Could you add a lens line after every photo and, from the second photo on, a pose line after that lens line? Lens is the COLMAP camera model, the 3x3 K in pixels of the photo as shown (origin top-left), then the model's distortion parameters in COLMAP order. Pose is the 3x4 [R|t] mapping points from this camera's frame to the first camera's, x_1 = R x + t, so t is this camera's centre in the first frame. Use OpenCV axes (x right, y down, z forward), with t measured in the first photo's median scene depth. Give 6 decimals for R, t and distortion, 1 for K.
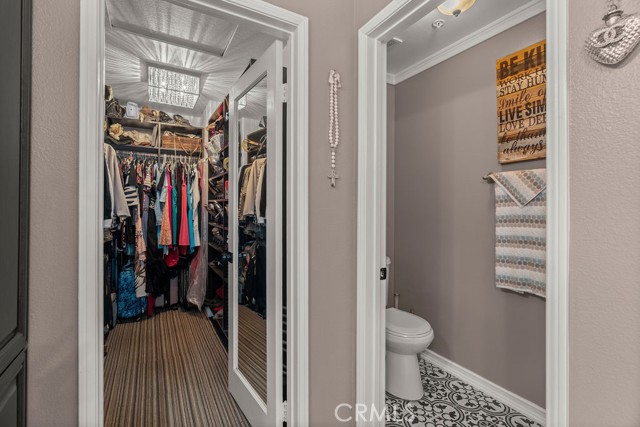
lens RADIAL K [[291.5, 0, 317.8], [0, 291.5, 208.2], [0, 0, 1]] dist [-0.003155, 0.000185]
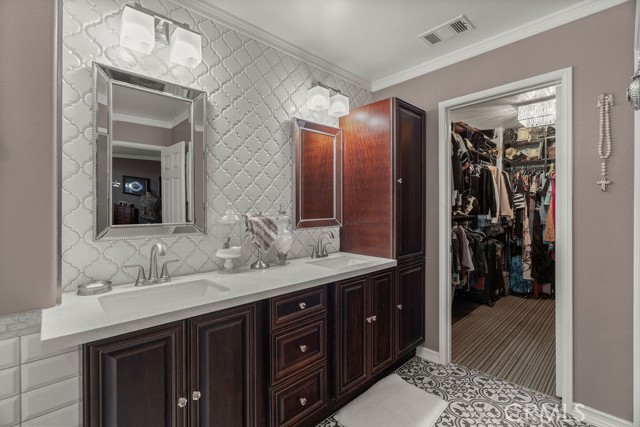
lens RADIAL K [[291.5, 0, 320.6], [0, 291.5, 209.3], [0, 0, 1]] dist [-0.003155, 0.000185]
pose [[0.243586, -0.008239, -0.969844, 0.406836], [0.004095, 0.999964, -0.007467, 0.002351], [0.969871, -0.002152, 0.243611, -0.185944]]
